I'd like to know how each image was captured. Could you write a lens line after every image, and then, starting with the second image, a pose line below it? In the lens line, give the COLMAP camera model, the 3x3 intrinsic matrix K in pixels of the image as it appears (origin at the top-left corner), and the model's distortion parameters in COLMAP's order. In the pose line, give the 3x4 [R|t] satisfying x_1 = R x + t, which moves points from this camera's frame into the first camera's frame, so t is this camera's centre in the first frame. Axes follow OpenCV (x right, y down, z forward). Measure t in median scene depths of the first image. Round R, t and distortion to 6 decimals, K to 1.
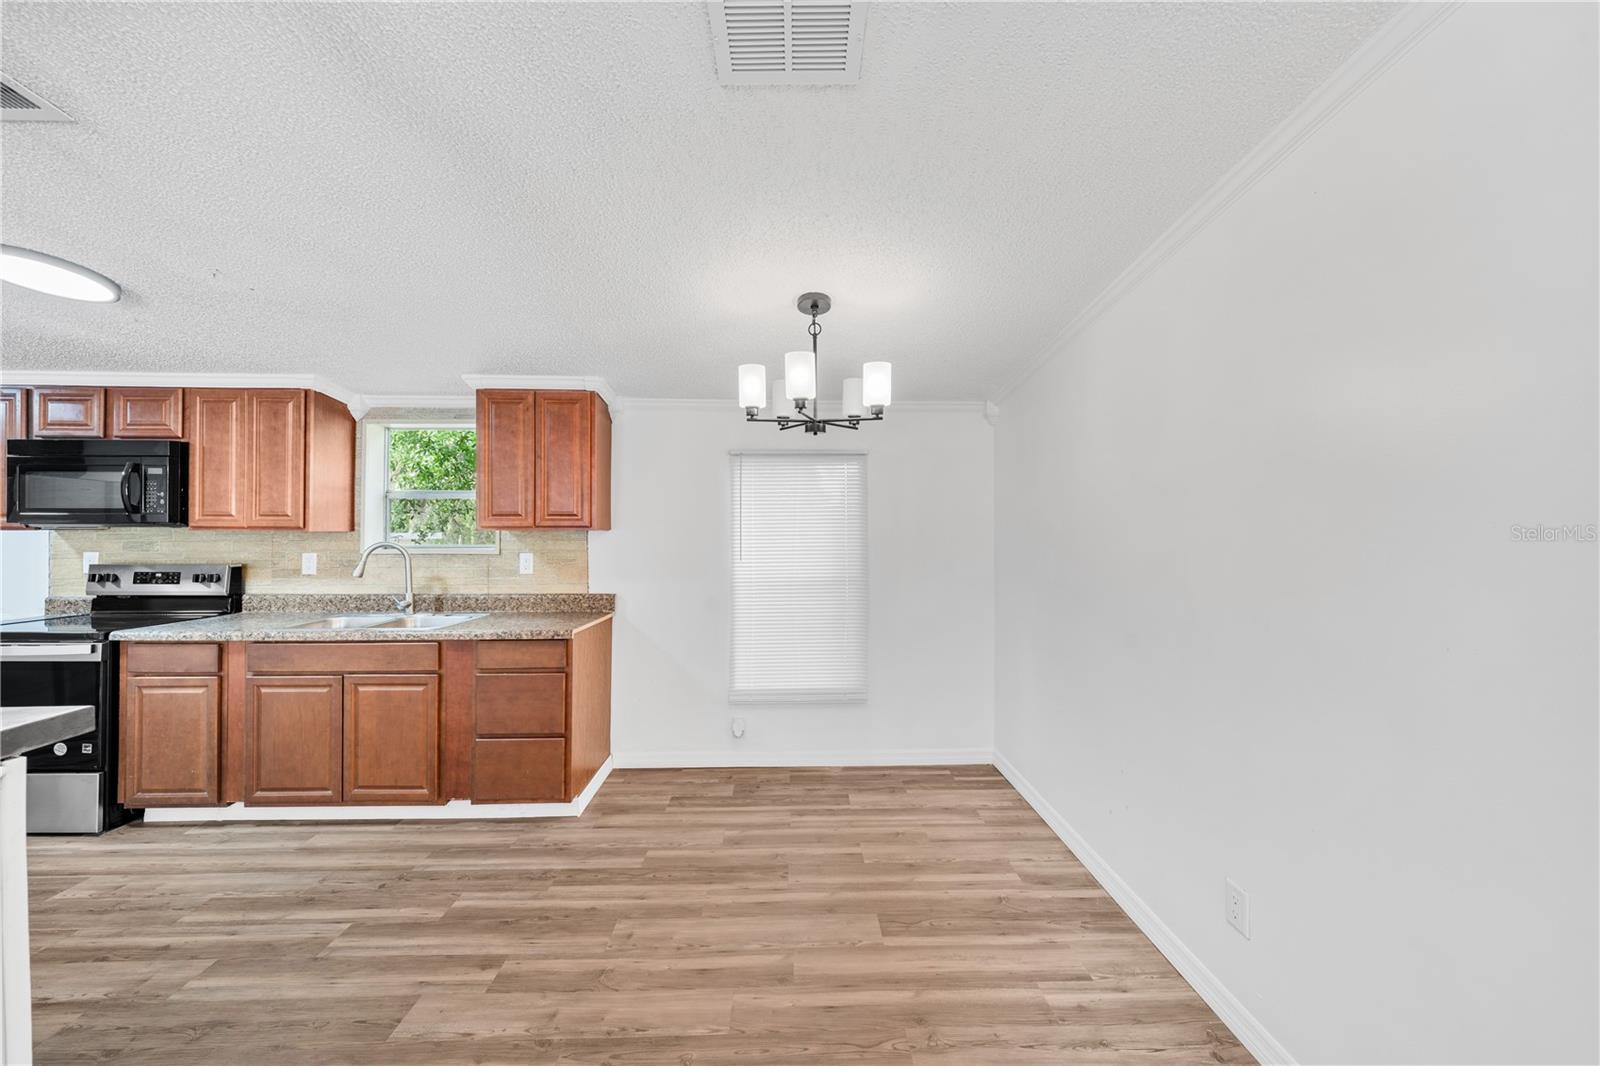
lens RADIAL K [[553.6, 0, 801.5], [0, 553.6, 527.3], [0, 0, 1]] dist [-0.001439, 0.000088]
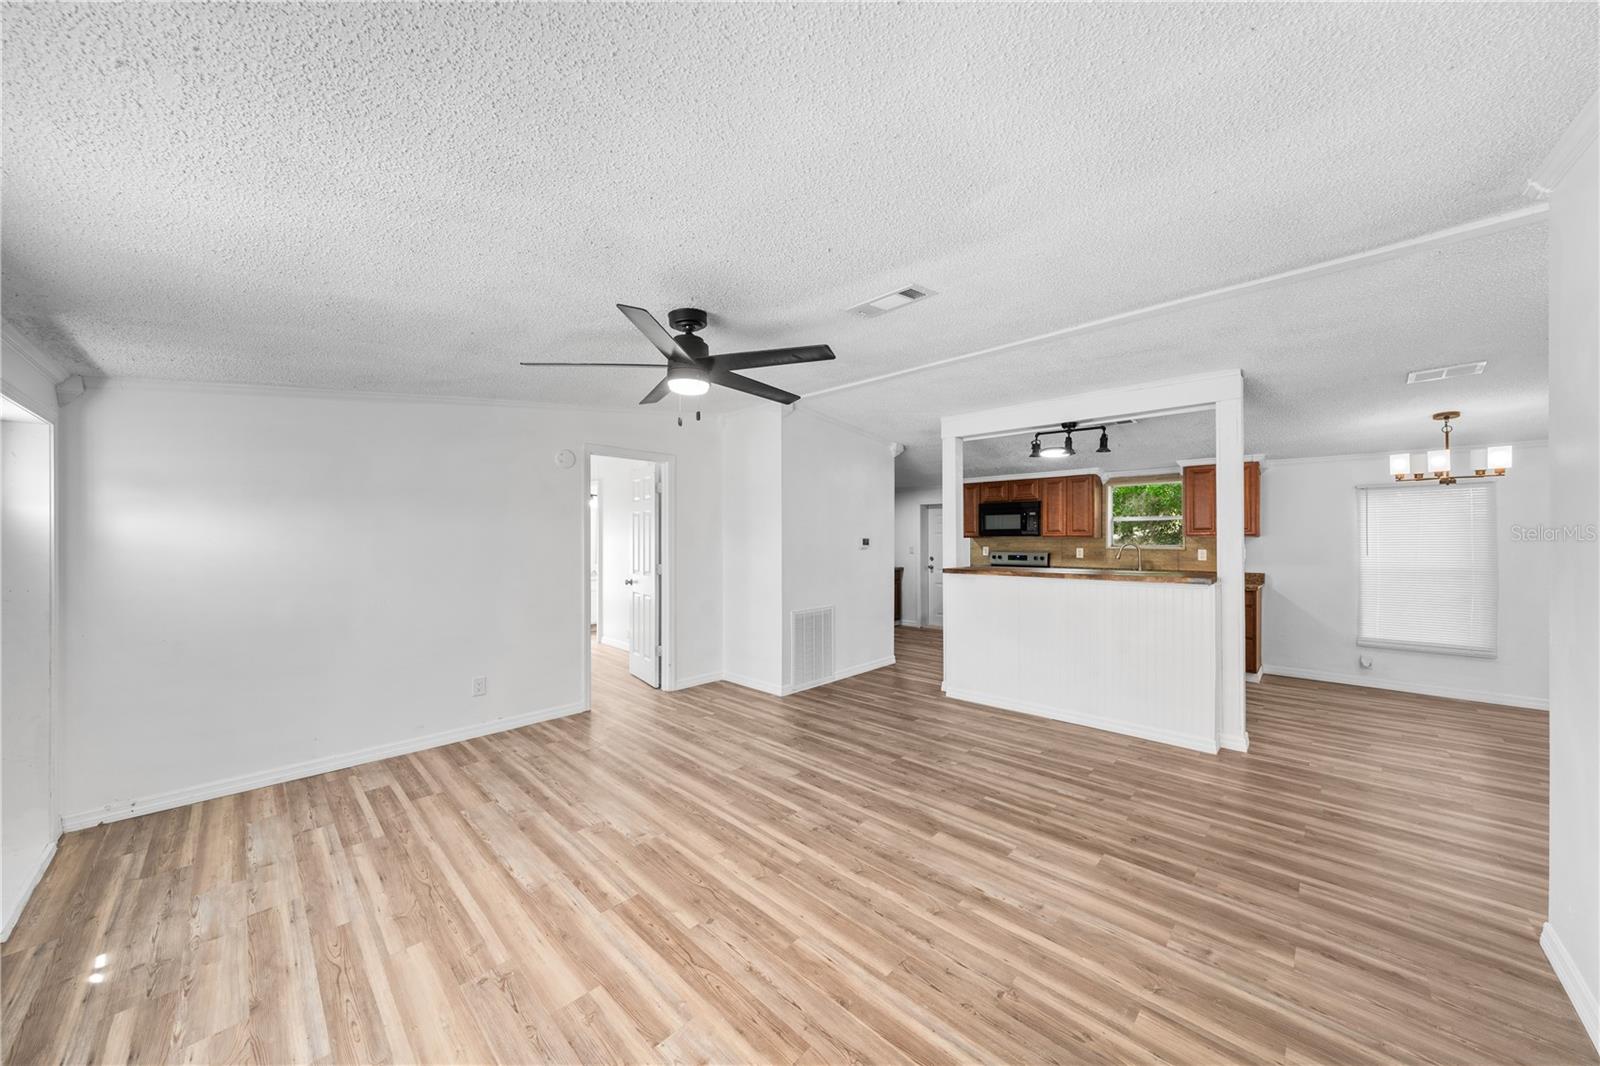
lens RADIAL K [[548.4, 0, 798.2], [0, 548.4, 536.2], [0, 0, 1]] dist [-0.001370, 0.000075]
pose [[0.695423, -0.005109, -0.718582, -0.145759], [0.006106, 0.999981, -0.001201, -0.004323], [0.718575, -0.003553, 0.695441, -1.570495]]
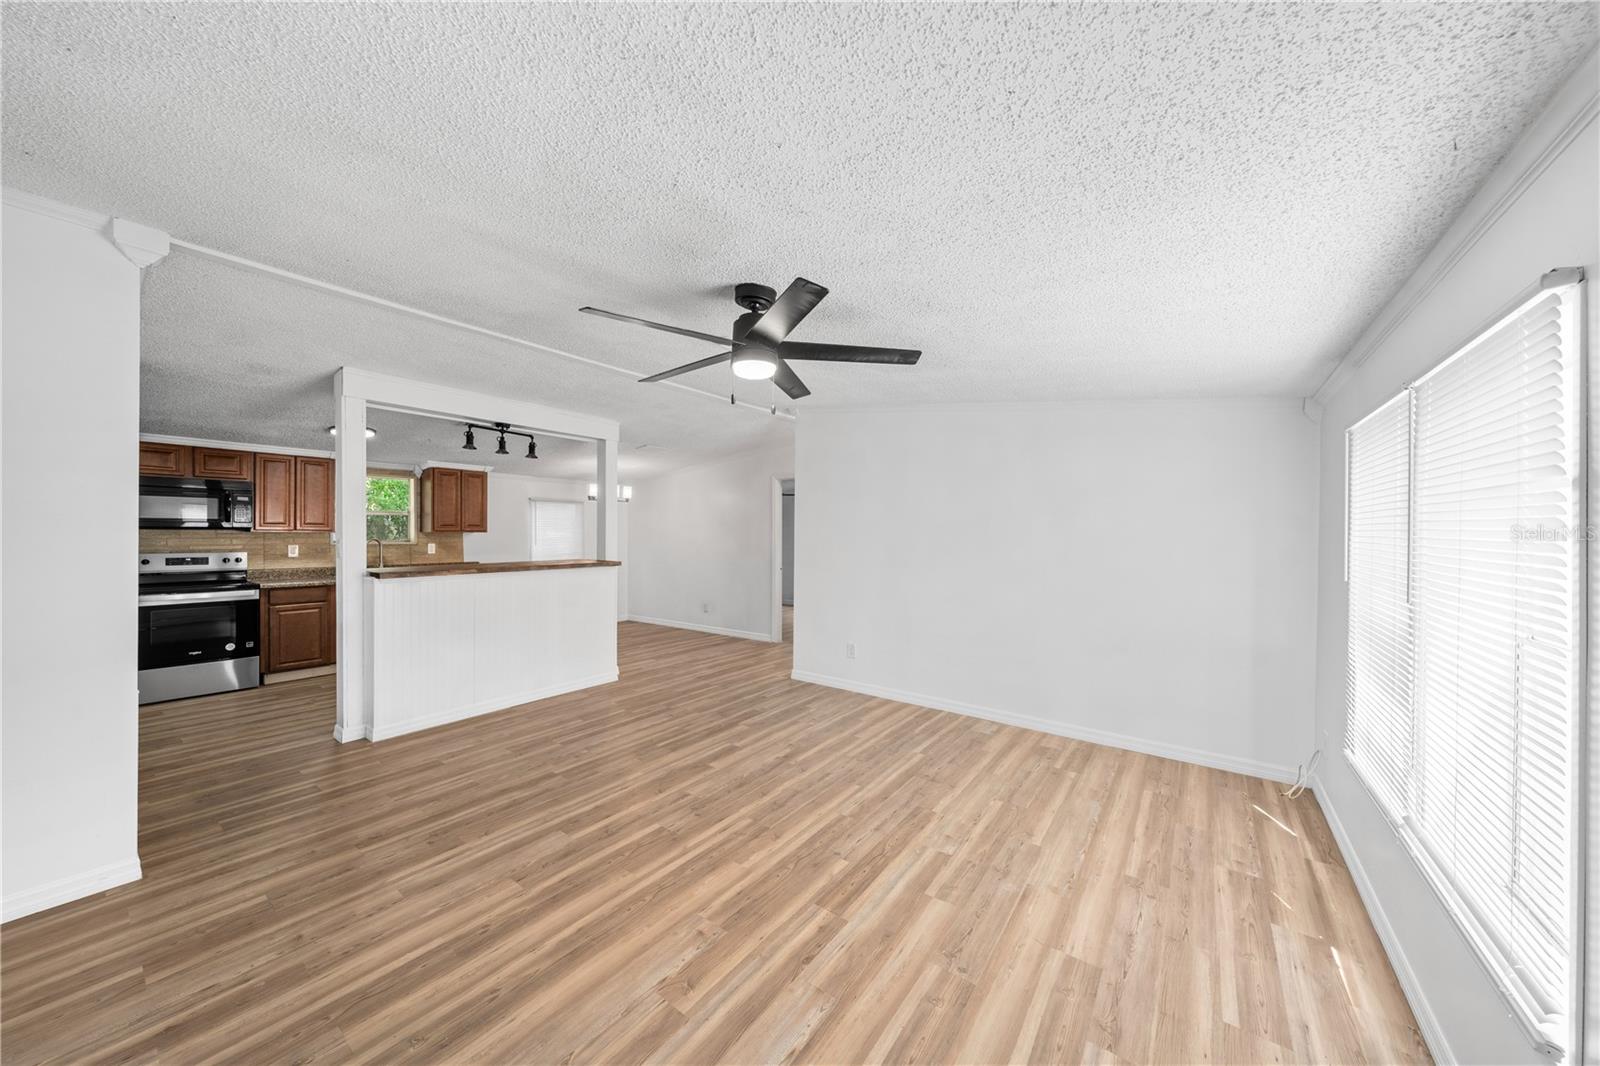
lens RADIAL K [[548.4, 0, 798.2], [0, 548.4, 536.2], [0, 0, 1]] dist [-0.001370, 0.000075]
pose [[0.616109, -0.002122, 0.787658, -1.568967], [-0.006937, 0.999943, 0.008120, -0.007697], [-0.787631, -0.010467, 0.616059, -1.638487]]
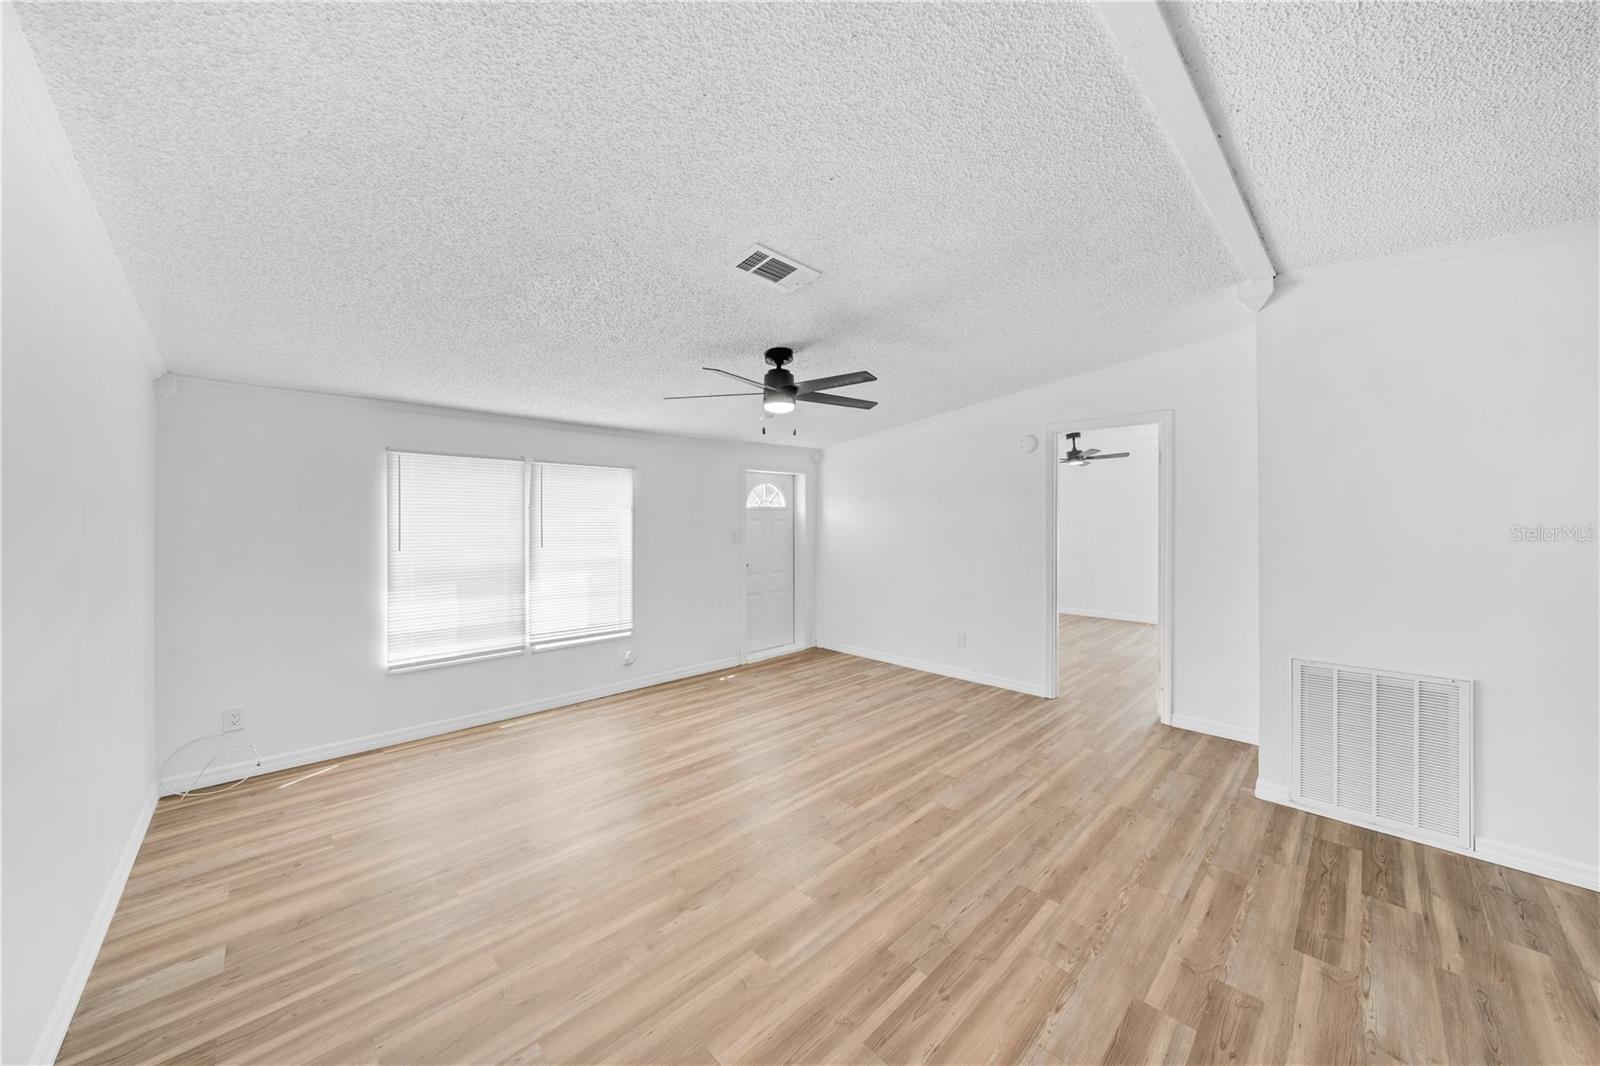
lens RADIAL K [[555.7, 0, 806.1], [0, 555.7, 520.9], [0, 0, 1]] dist [-0.002102, -0.000248]
pose [[-0.732527, -0.000902, -0.680738, -0.141651], [0.002561, 0.999988, -0.004081, -0.000531], [0.680733, -0.004733, -0.732516, -0.113022]]
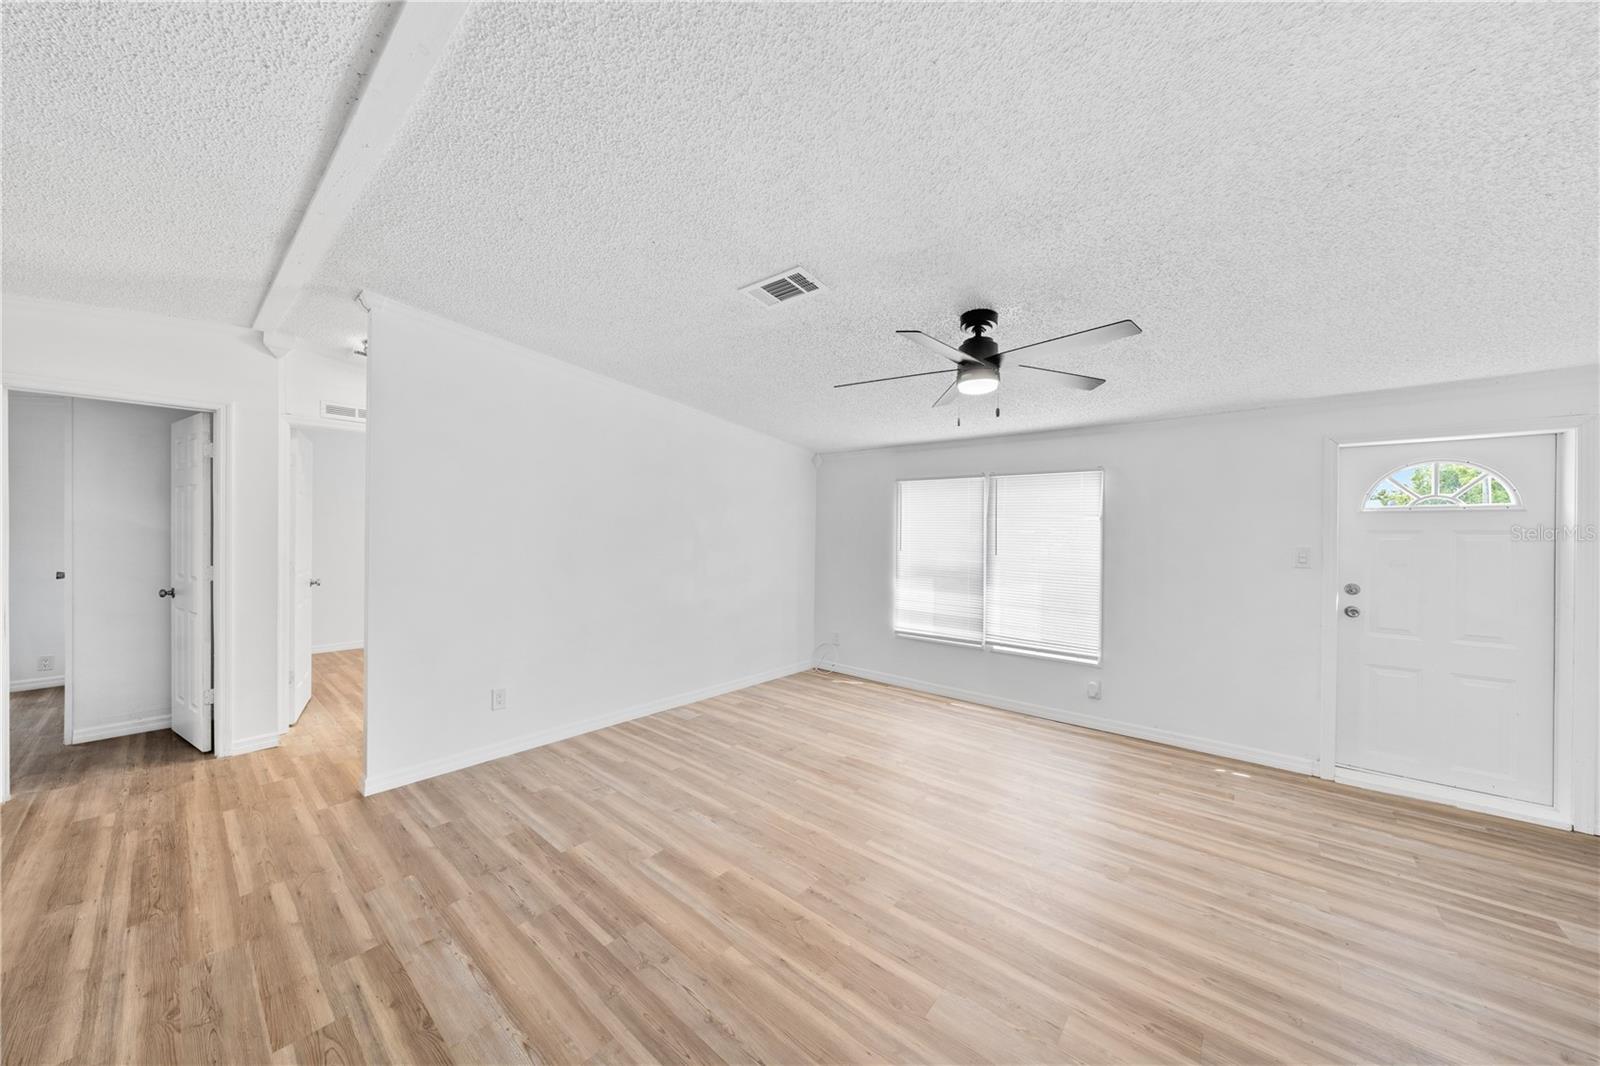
lens RADIAL K [[546.9, 0, 800.5], [0, 546.9, 534.7], [0, 0, 1]] dist [-0.002367, 0.000011]
pose [[-0.744000, -0.014918, 0.668013, -1.347902], [-0.011844, 0.999888, 0.009138, -0.004388], [-0.668075, -0.001113, -0.744094, -0.142528]]
